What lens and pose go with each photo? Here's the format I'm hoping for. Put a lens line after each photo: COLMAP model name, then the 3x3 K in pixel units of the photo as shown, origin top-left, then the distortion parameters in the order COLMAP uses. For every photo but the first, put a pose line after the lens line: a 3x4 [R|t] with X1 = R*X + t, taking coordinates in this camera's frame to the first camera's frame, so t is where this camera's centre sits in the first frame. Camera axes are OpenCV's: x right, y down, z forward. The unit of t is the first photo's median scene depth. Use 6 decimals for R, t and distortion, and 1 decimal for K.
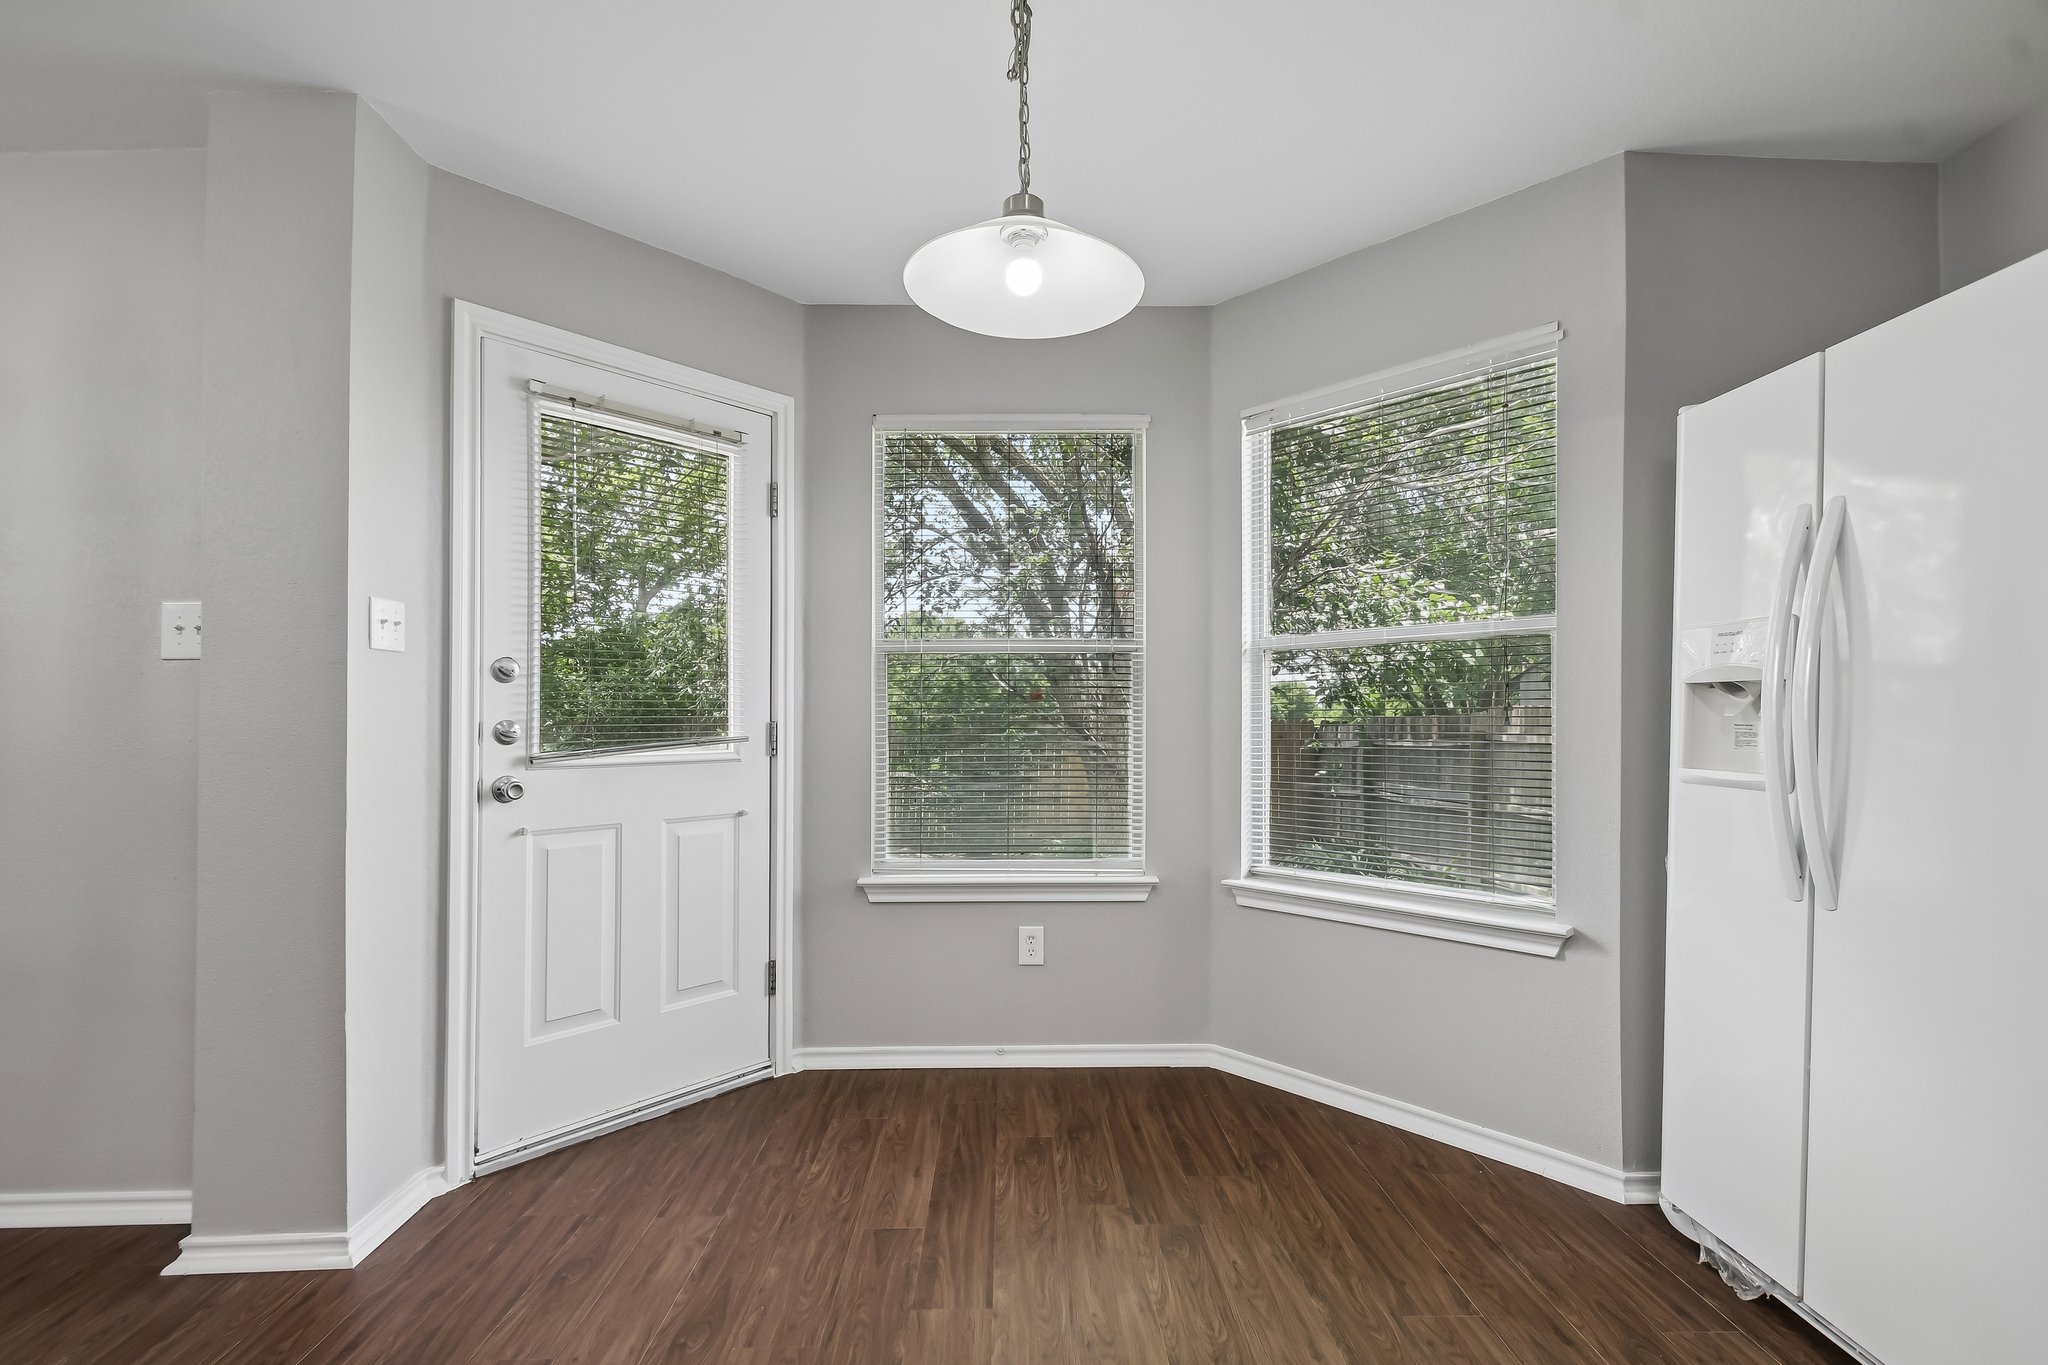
lens RADIAL K [[900.7, 0, 1034.3], [0, 900.7, 717.3], [0, 0, 1]] dist [0.057317, 0.000059]
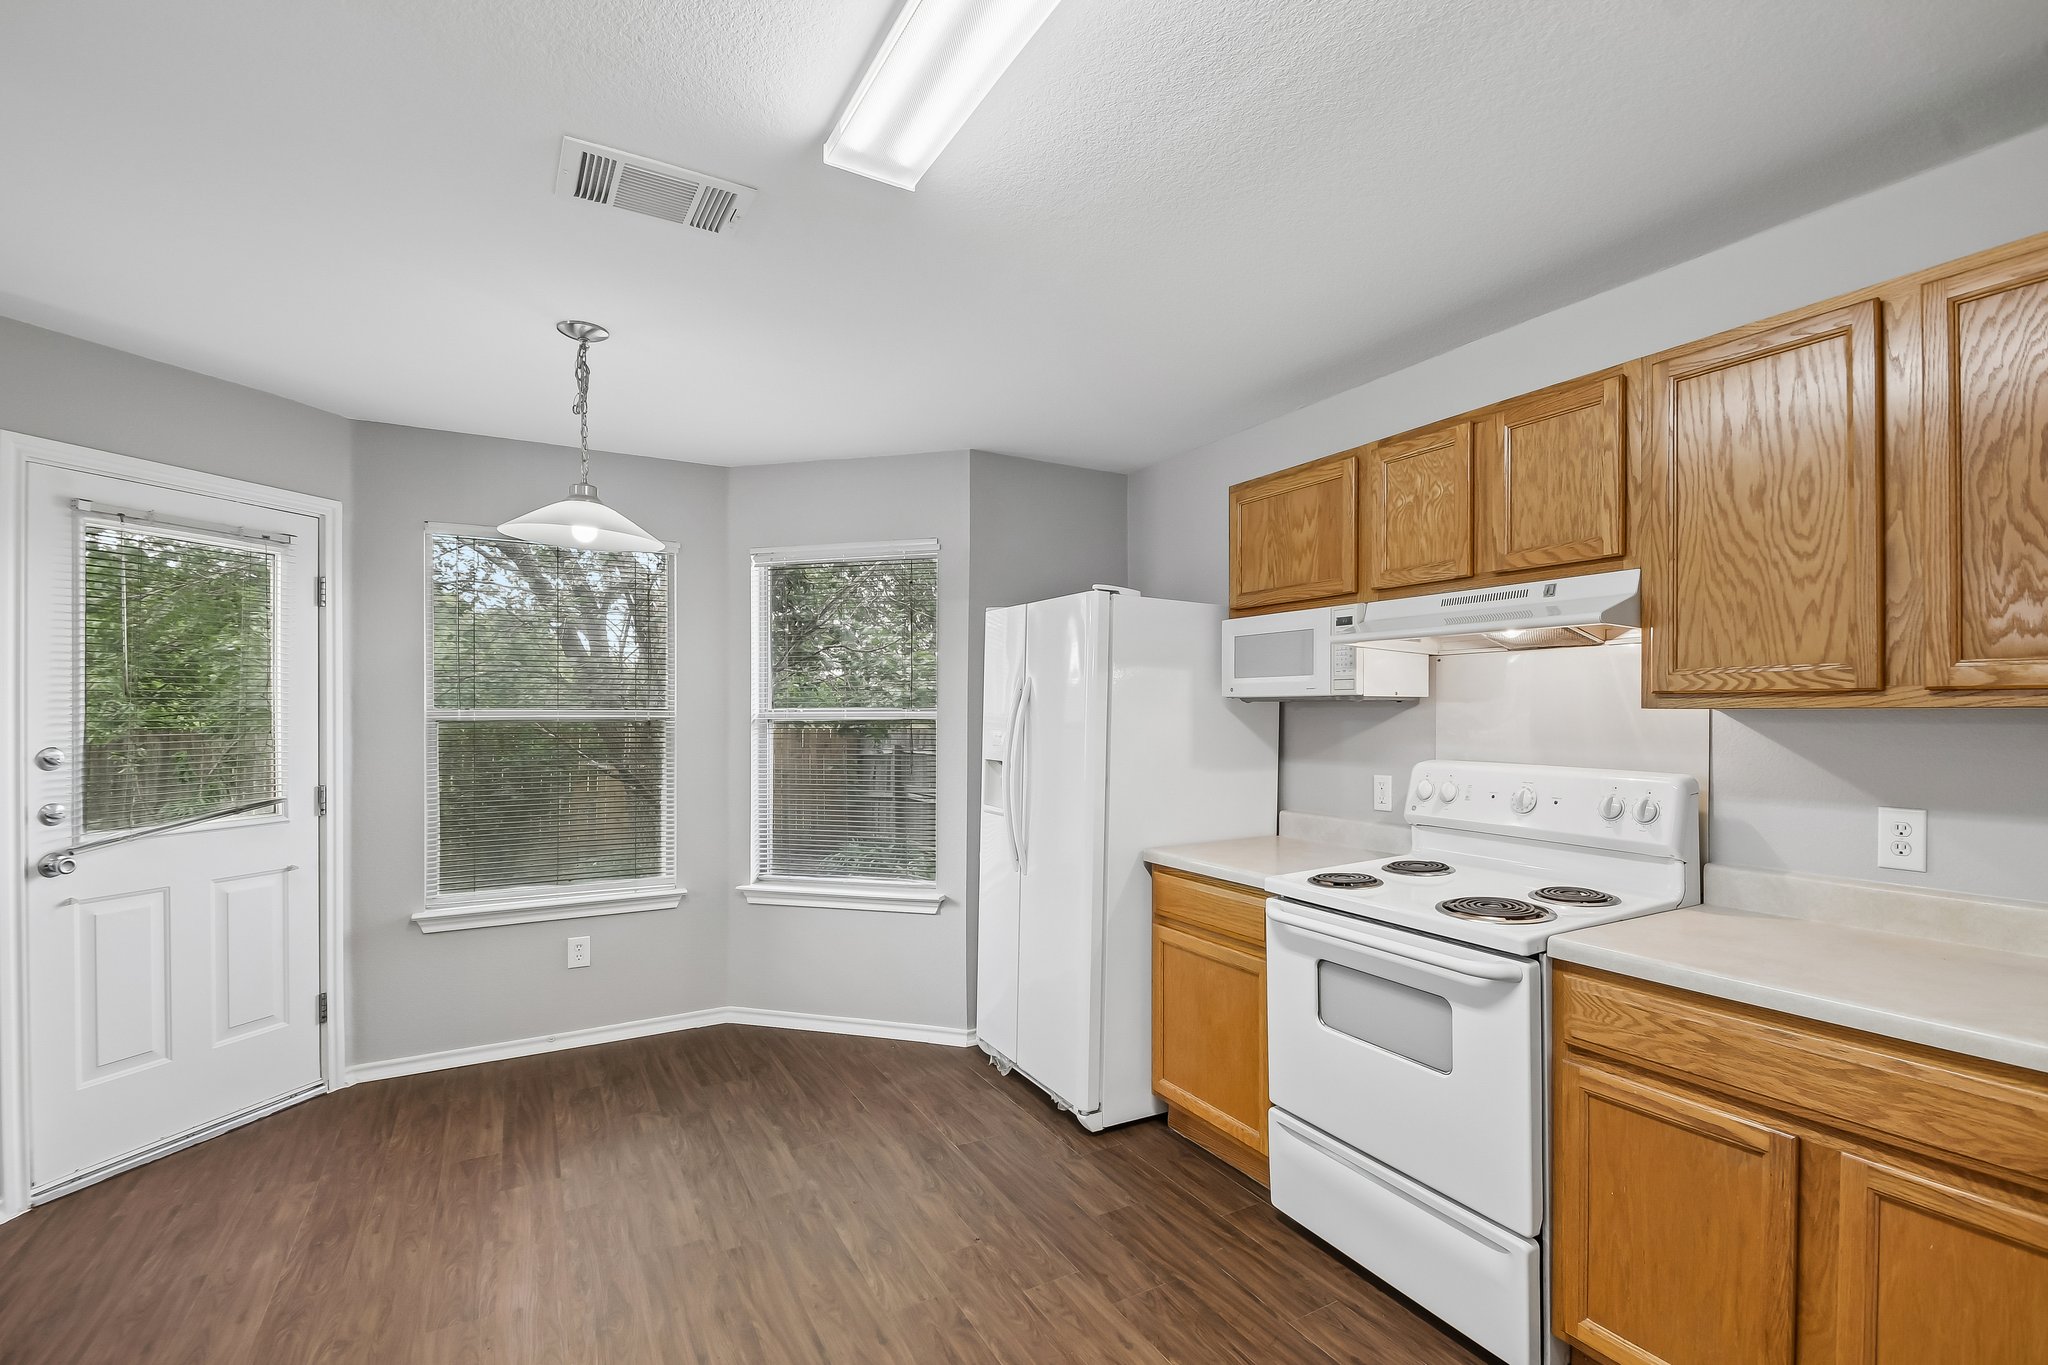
lens RADIAL K [[926.1, 0, 1088.0], [0, 926.1, 715.6], [0, 0, 1]] dist [0.001291, -0.008464]
pose [[0.866712, -0.003901, 0.498793, -0.036202], [-0.002079, 0.999932, 0.011433, -0.115105], [-0.498804, -0.010946, 0.866646, -0.571875]]
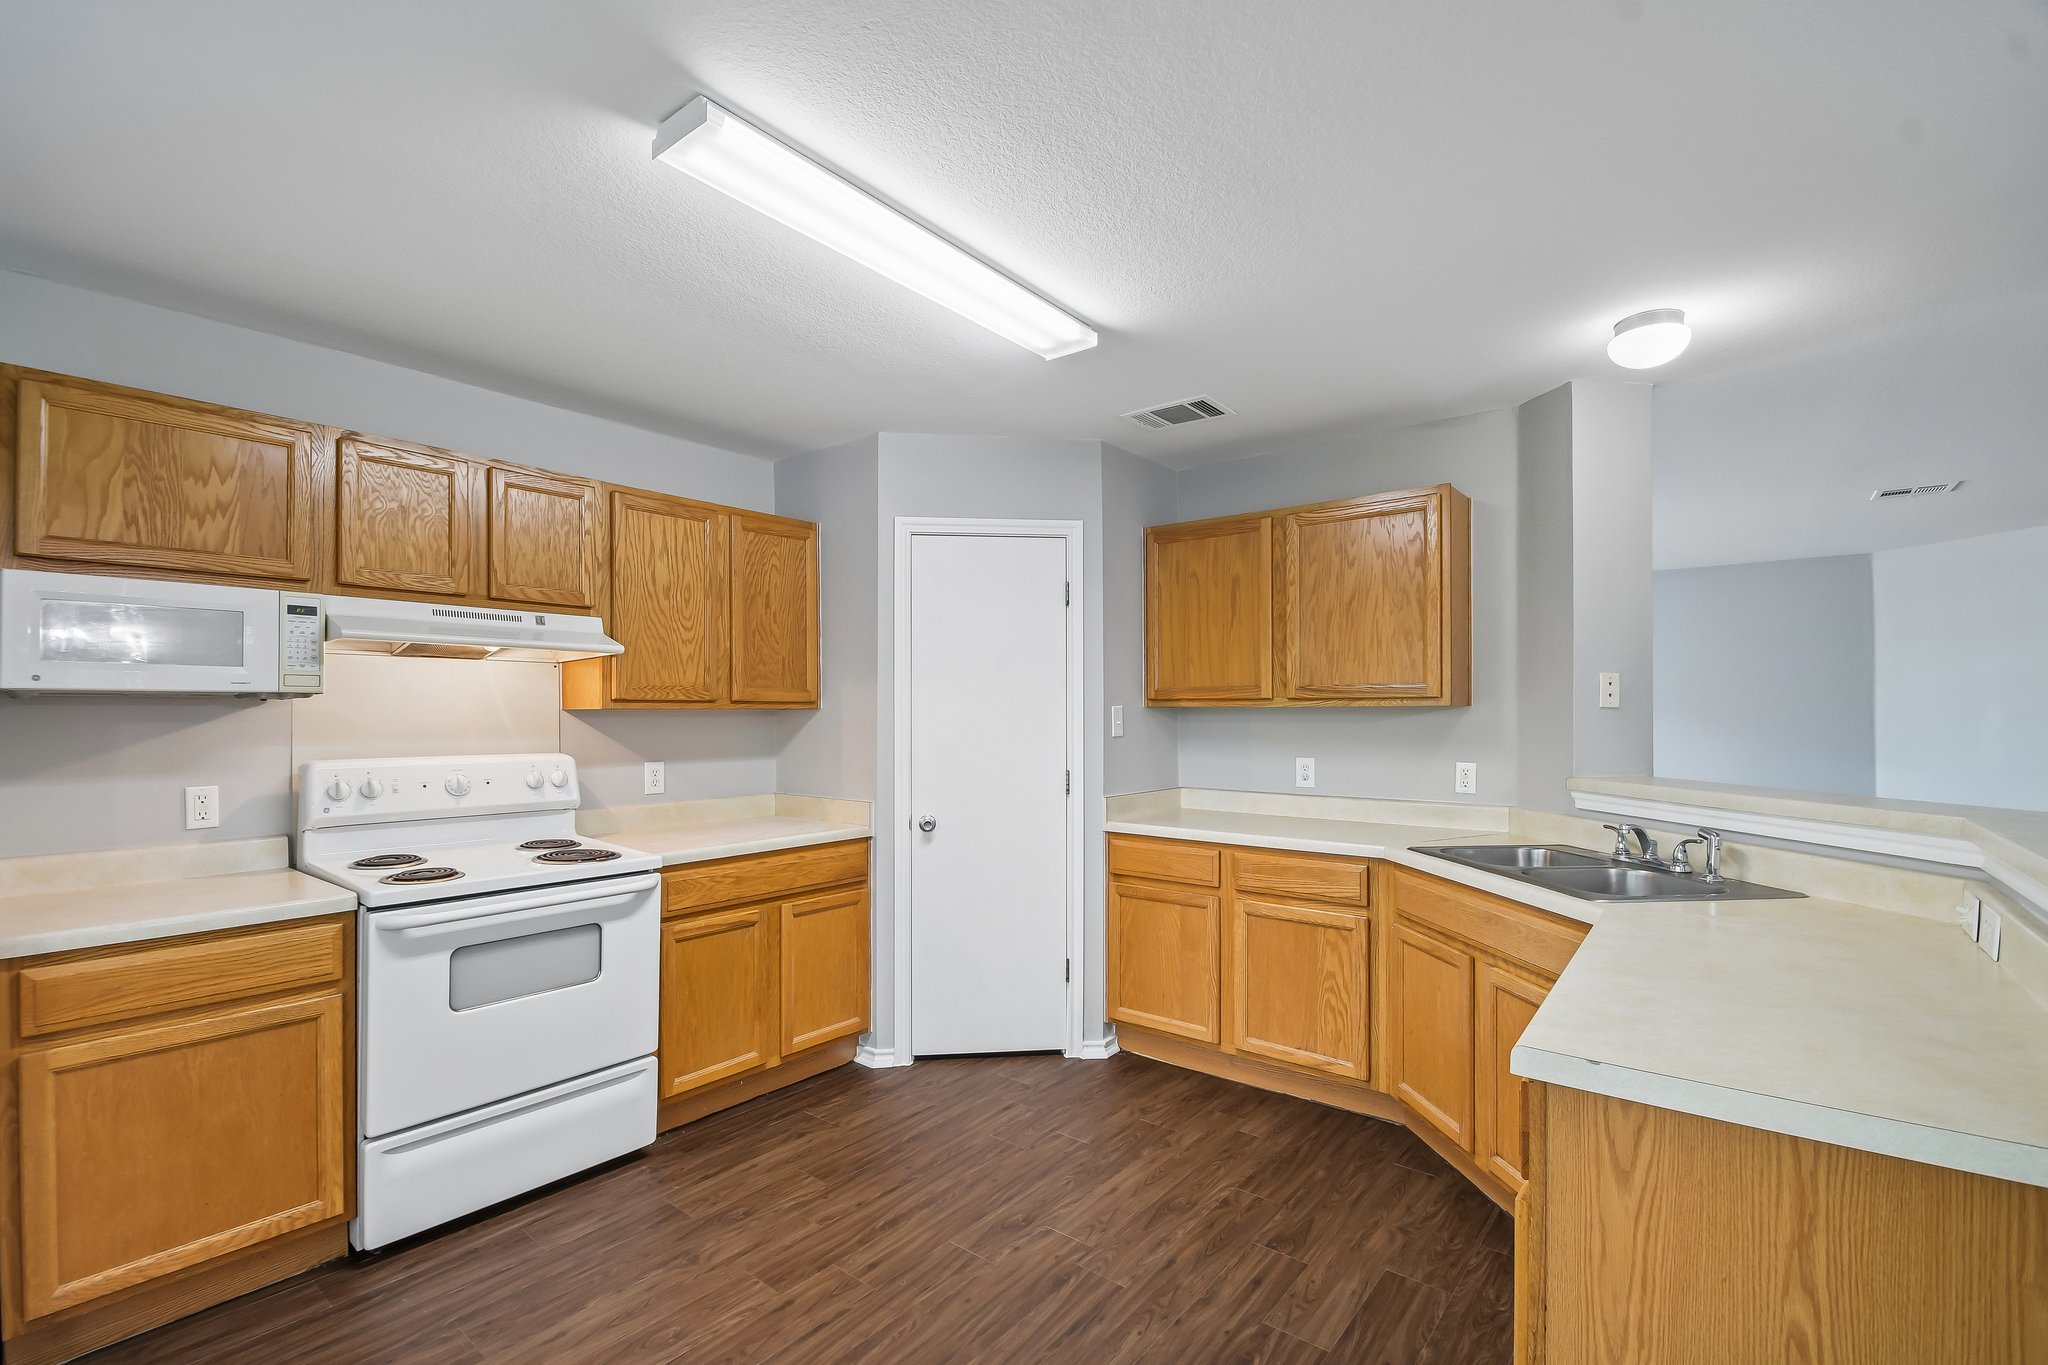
lens RADIAL K [[904.1, 0, 1013.8], [0, 904.1, 716.0], [0, 0, 1]] dist [0.002152, -0.011741]
pose [[-0.758015, -0.002984, 0.652230, -0.435260], [-0.004404, 0.999990, -0.000544, -0.104825], [-0.652222, -0.003285, -0.758021, 0.473370]]
